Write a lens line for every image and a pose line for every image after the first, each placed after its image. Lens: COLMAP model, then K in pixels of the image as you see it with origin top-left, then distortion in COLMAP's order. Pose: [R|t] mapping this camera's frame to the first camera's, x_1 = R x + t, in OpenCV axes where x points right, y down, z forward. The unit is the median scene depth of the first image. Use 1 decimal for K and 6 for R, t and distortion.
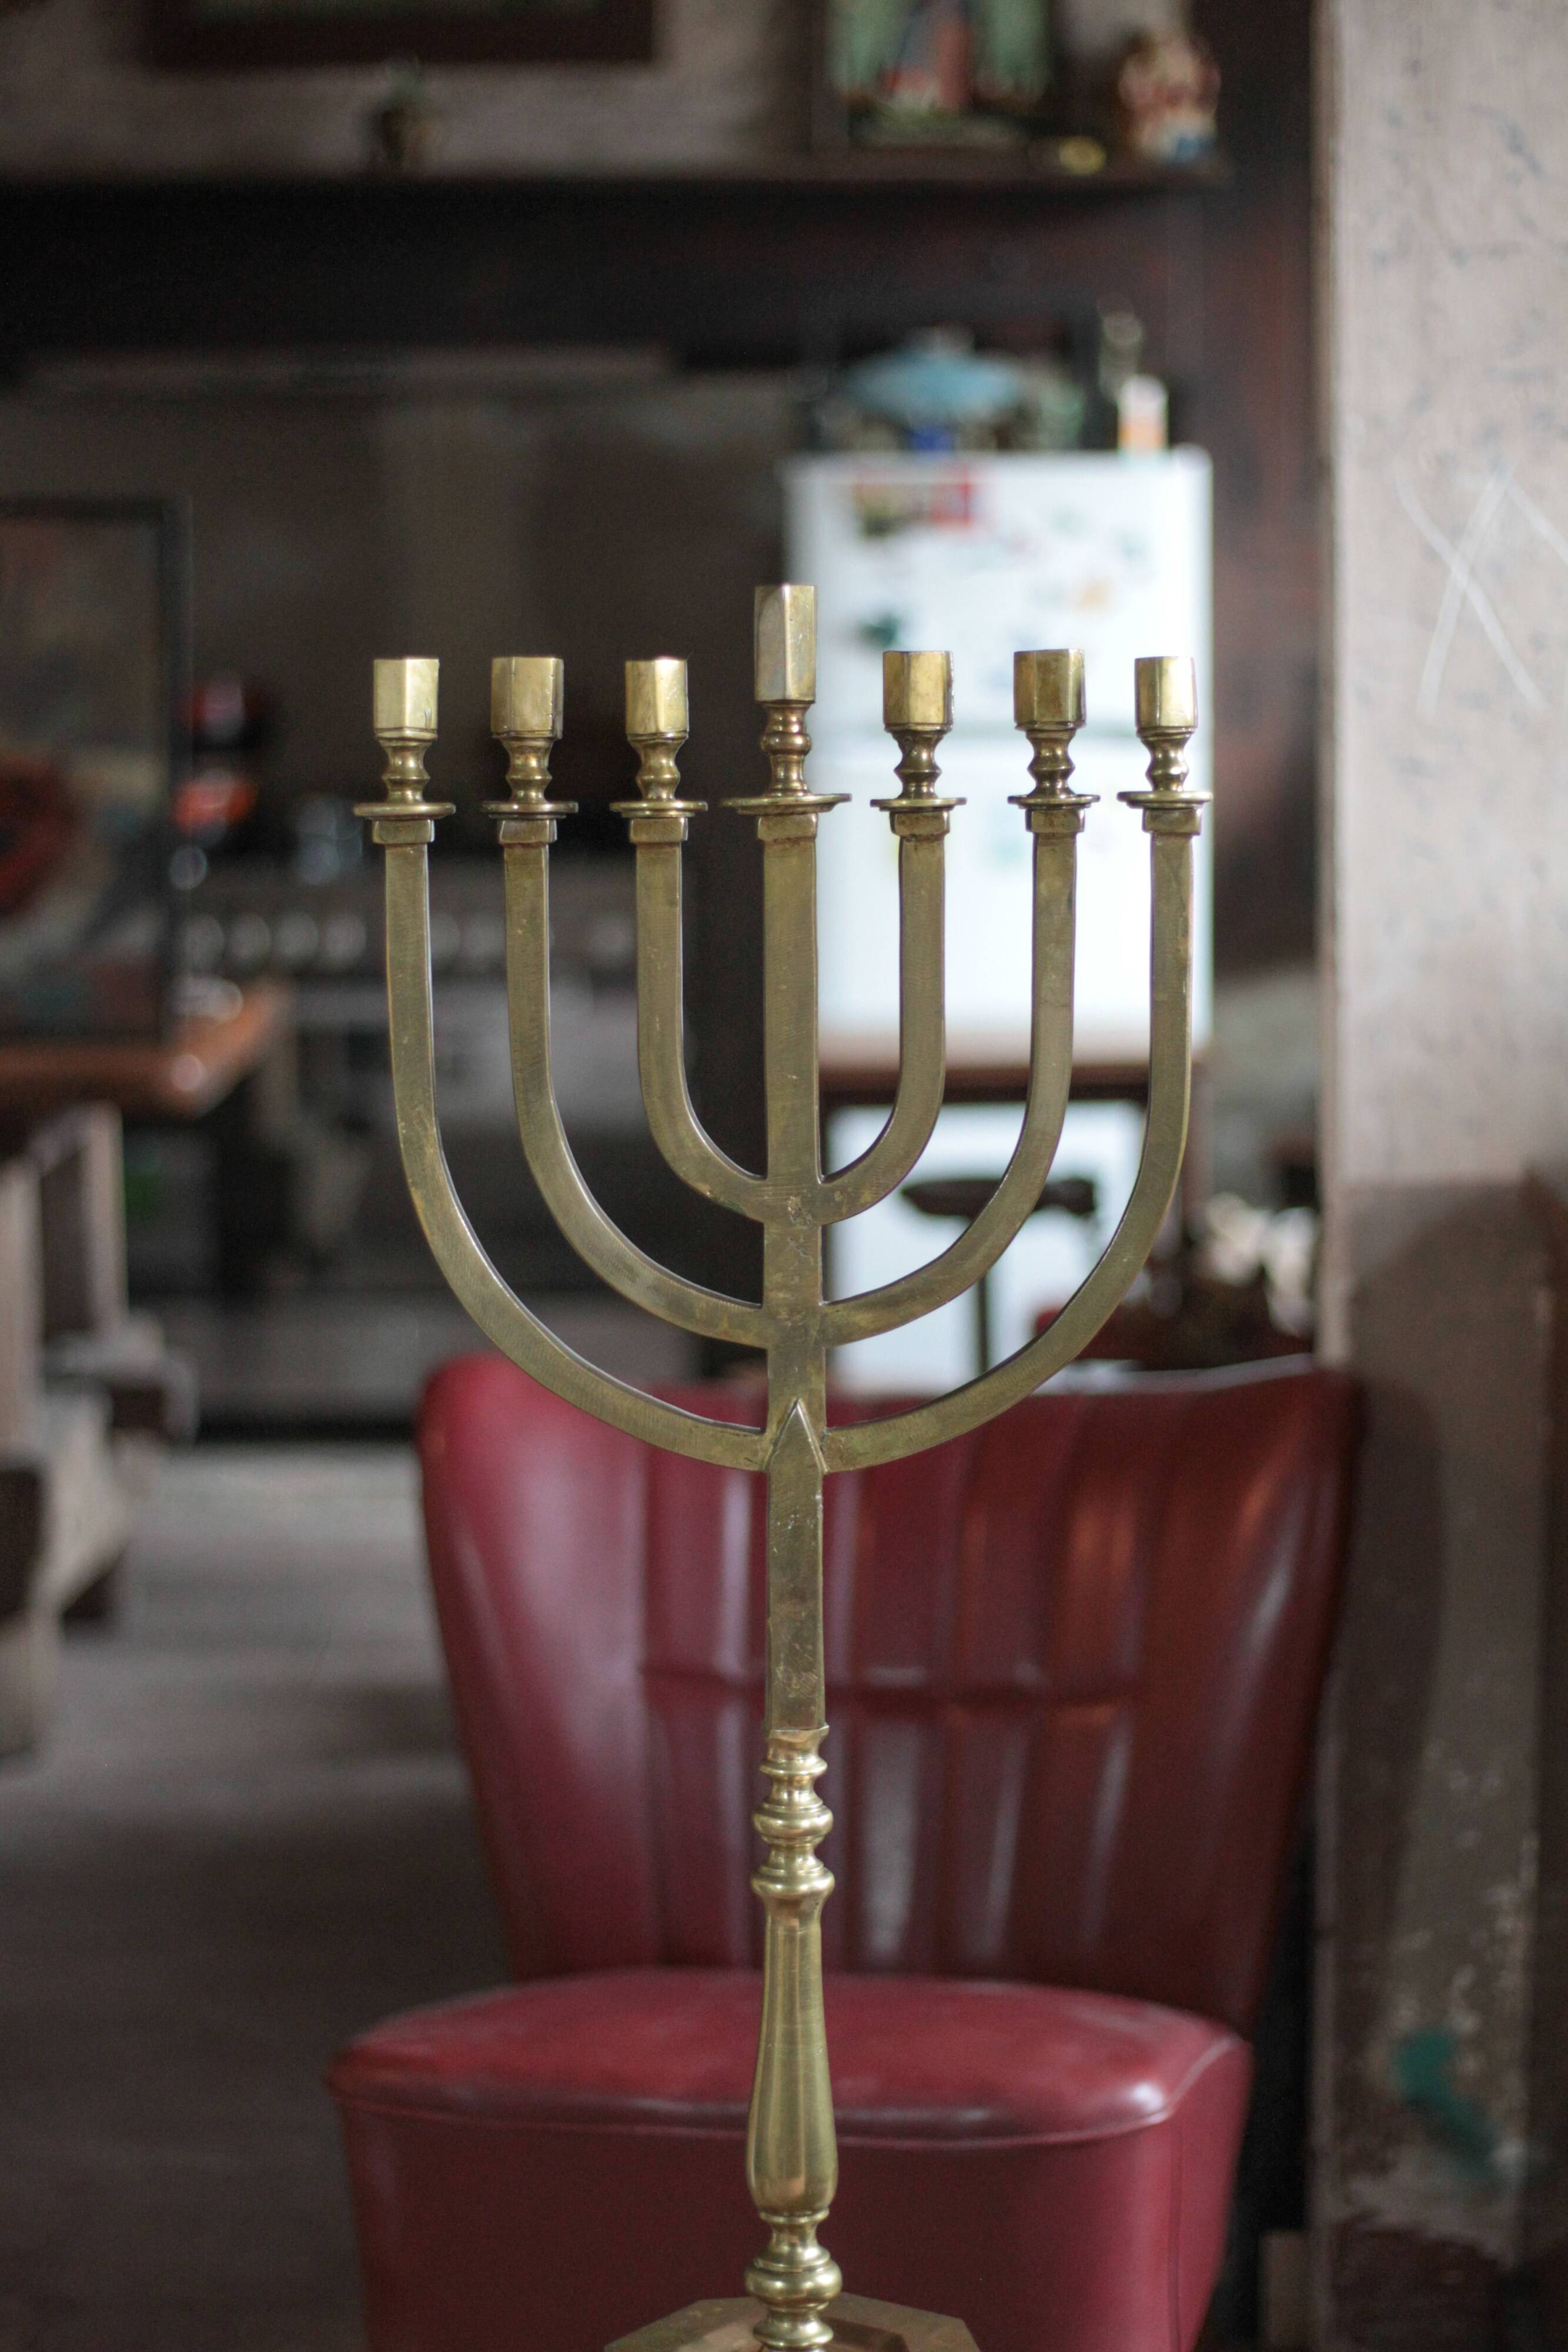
lens RADIAL K [[4468.2, 0, 784.0], [0, 4468.2, 1176.0], [0, 0, 1]] dist [-0.087973, -0.213434]
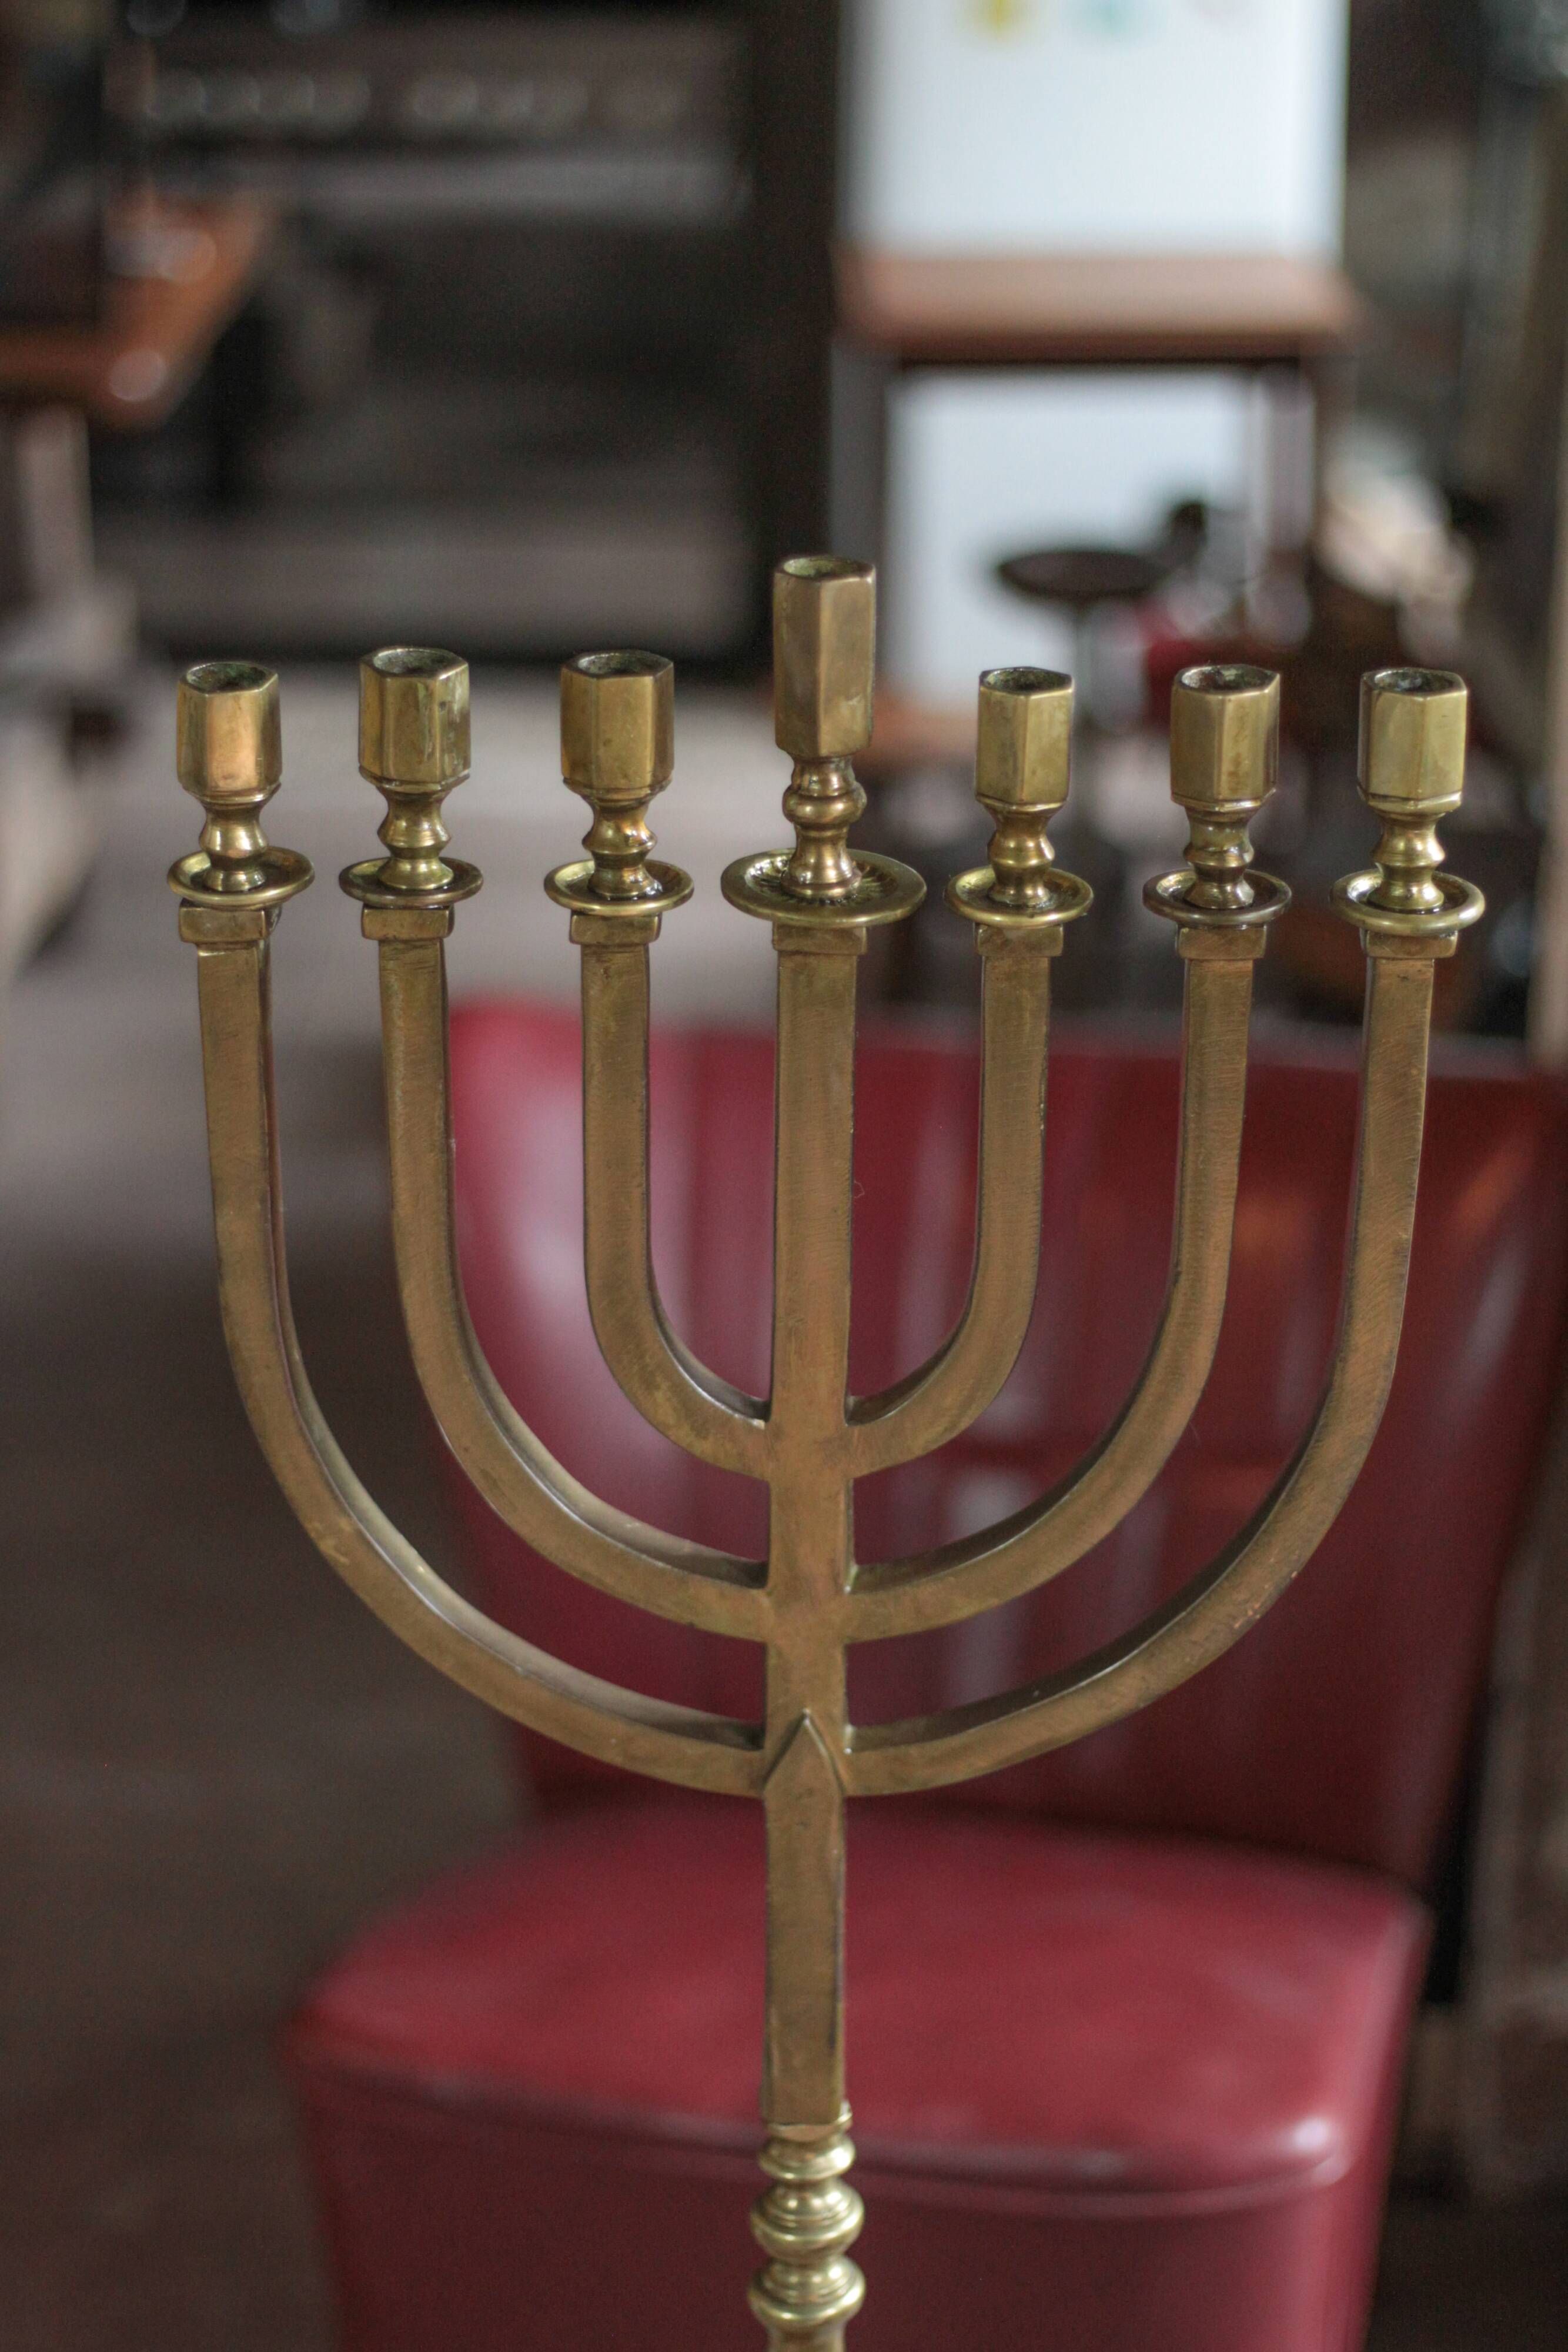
lens RADIAL K [[4515.2, 0, 784.0], [0, 4515.2, 1176.0], [0, 0, 1]] dist [-0.107631, -0.044682]
pose [[0.999848, 0.016644, -0.005113, -0.009313], [-0.014952, 0.971227, 0.237685, -0.118479], [0.008922, -0.237572, 0.971329, 0.217665]]
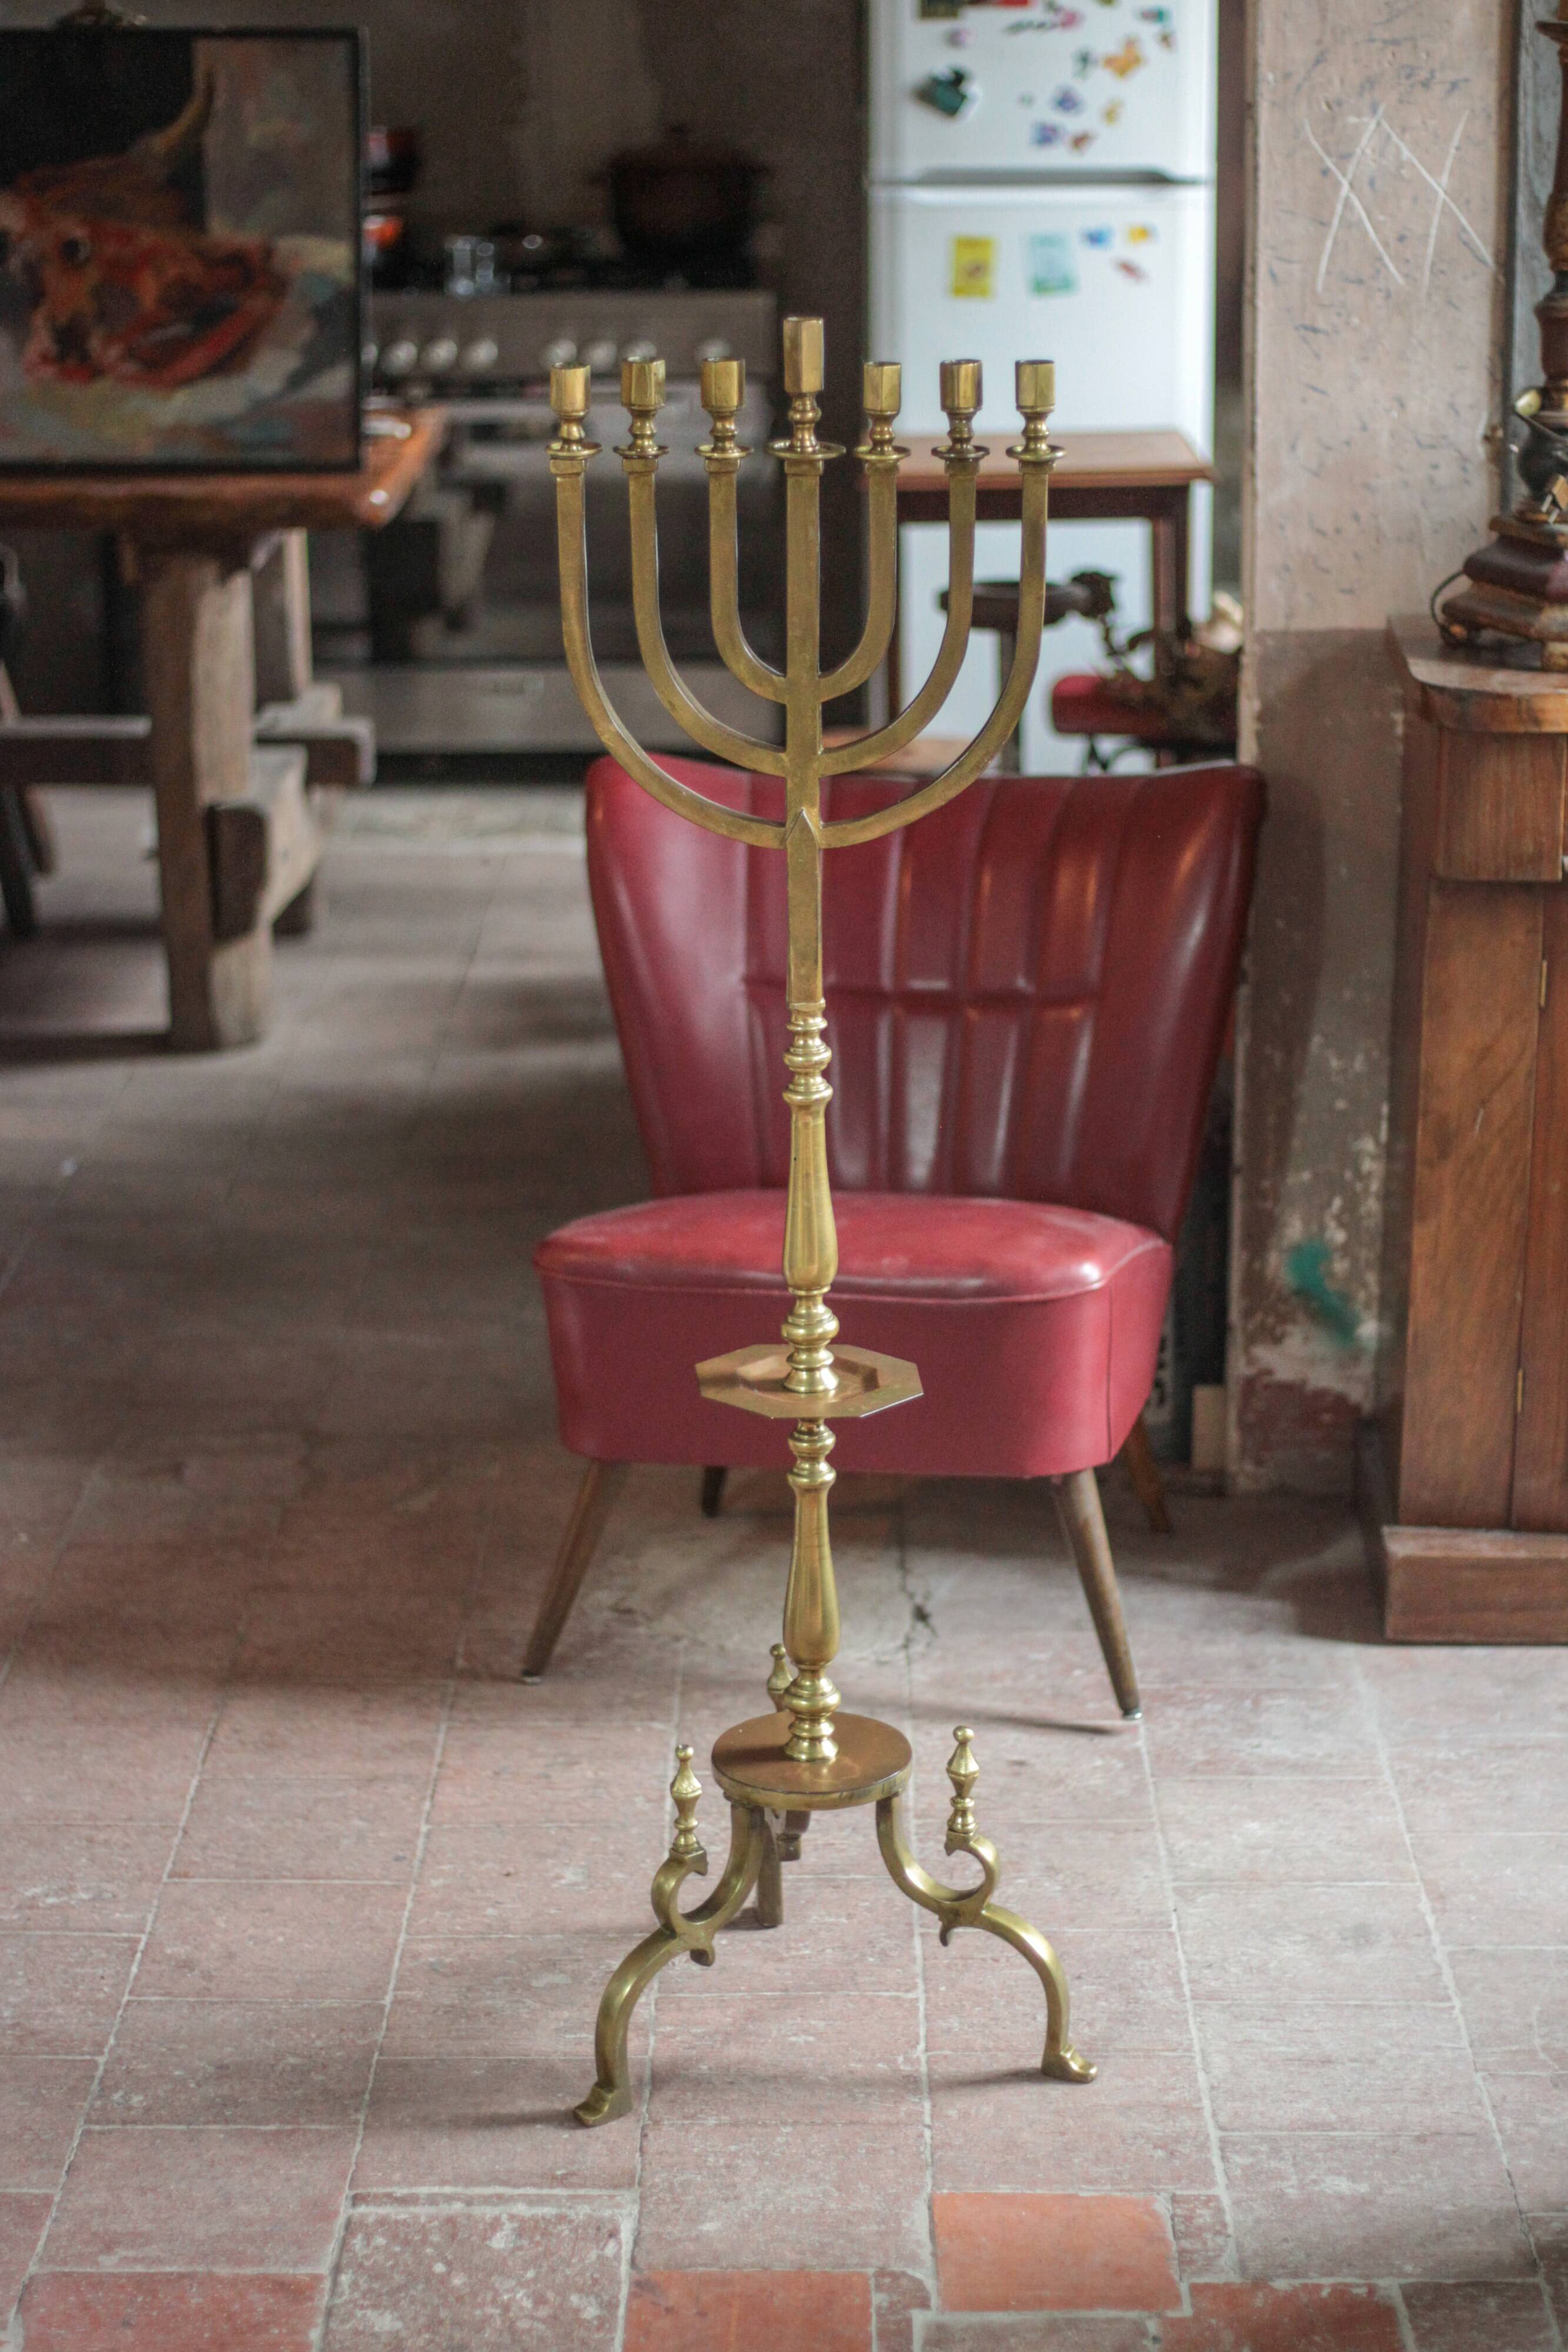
lens RADIAL K [[4414.2, 0, 784.0], [0, 4414.2, 1176.0], [0, 0, 1]] dist [-0.111631, 0.008235]
pose [[0.999814, 0.004960, -0.018626, 0.005665], [-0.001936, 0.987285, 0.158949, -0.047127], [0.019178, -0.158884, 0.987111, -0.364312]]
